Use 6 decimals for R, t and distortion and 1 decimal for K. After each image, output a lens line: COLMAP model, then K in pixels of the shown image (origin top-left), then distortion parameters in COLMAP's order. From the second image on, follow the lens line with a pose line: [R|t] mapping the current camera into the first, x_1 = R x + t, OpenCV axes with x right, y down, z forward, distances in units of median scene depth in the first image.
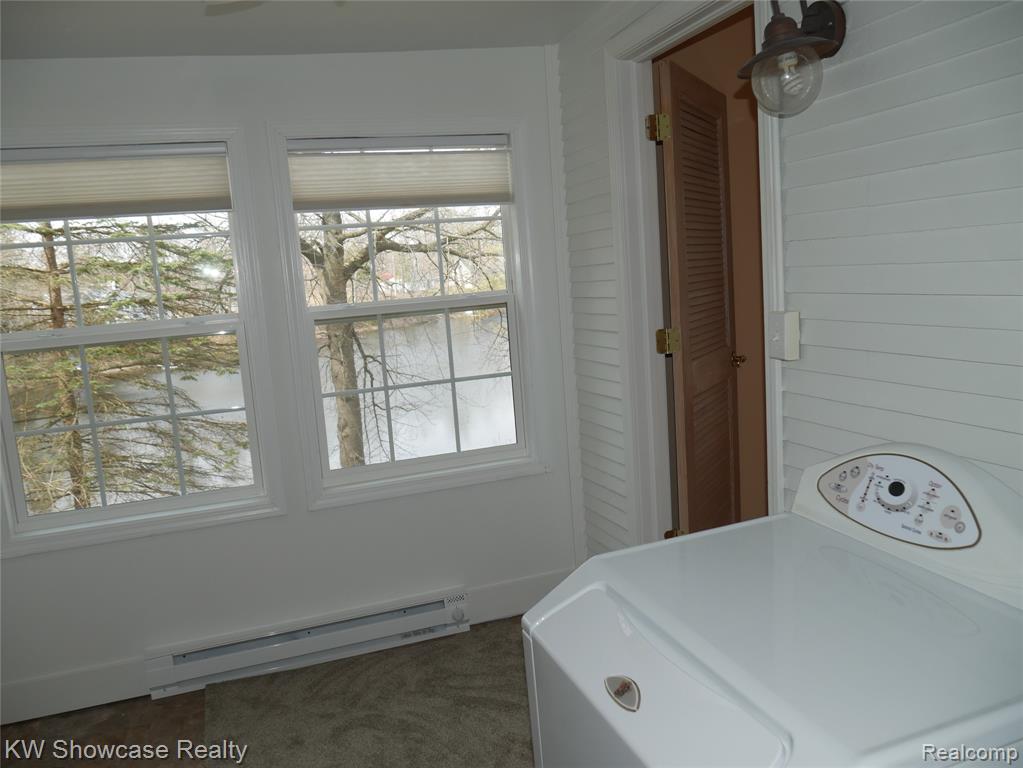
lens RADIAL K [[848.7, 0, 511.0], [0, 848.7, 386.8], [0, 0, 1]] dist [-0.025686, 0.015252]
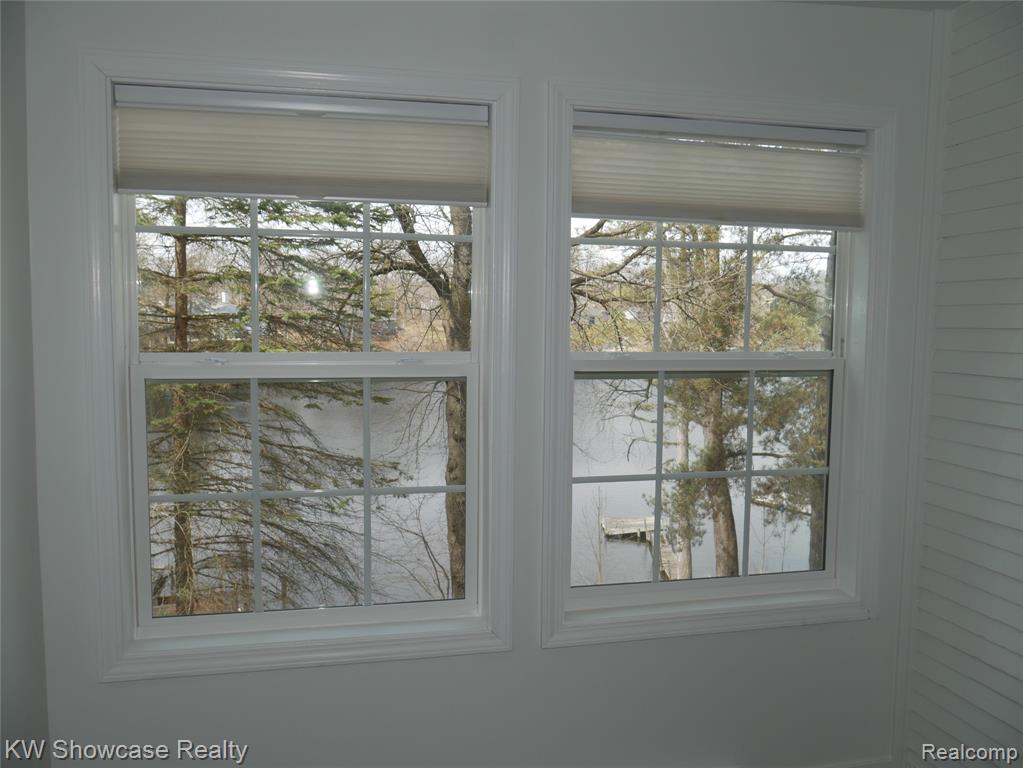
lens RADIAL K [[848.7, 0, 514.8], [0, 848.7, 382.2], [0, 0, 1]] dist [-0.025686, 0.015252]
pose [[0.990844, 0.092897, -0.097972, -0.078650], [-0.098136, 0.993912, -0.050075, -0.011264], [0.092723, 0.059231, 0.993929, 0.112632]]
